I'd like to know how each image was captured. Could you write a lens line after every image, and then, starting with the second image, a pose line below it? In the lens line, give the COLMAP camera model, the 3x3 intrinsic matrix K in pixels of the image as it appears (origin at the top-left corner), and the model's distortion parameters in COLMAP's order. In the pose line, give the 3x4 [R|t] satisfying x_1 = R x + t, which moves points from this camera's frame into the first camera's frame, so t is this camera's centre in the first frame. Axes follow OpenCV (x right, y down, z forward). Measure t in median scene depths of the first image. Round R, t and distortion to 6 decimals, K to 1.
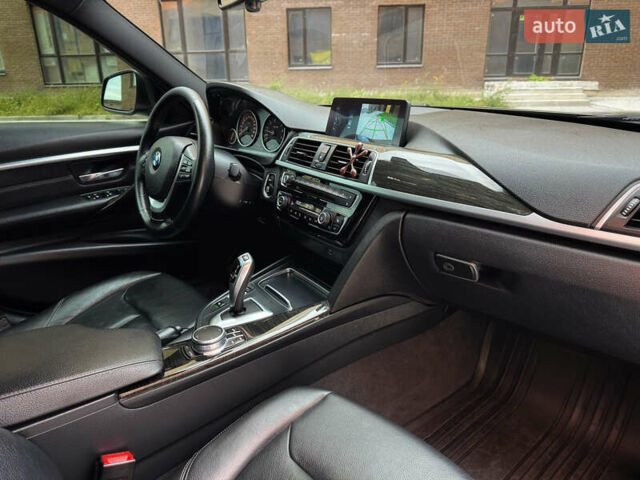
lens RADIAL K [[452.0, 0, 315.5], [0, 452.0, 240.5], [0, 0, 1]] dist [0.028571, -0.036398]
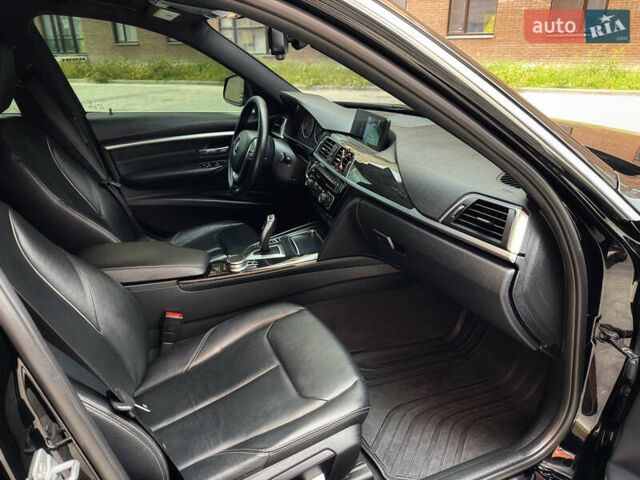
lens RADIAL K [[450.5, 0, 324.2], [0, 450.5, 244.7], [0, 0, 1]] dist [0.042435, -0.052771]
pose [[0.946964, 0.135408, -0.291418, 0.384716], [-0.112378, 0.989167, 0.094444, -0.027618], [0.301049, -0.056686, 0.951922, -0.334584]]
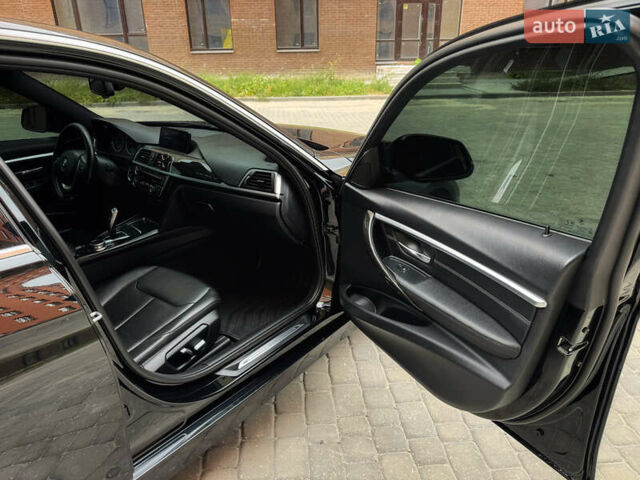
lens RADIAL K [[452.0, 0, 323.9], [0, 452.0, 253.4], [0, 0, 1]] dist [0.028571, -0.036398]
pose [[0.983514, -0.069241, 0.167048, 0.351950], [0.056552, 0.995224, 0.079563, 0.102083], [-0.171760, -0.068804, 0.982733, -1.016890]]
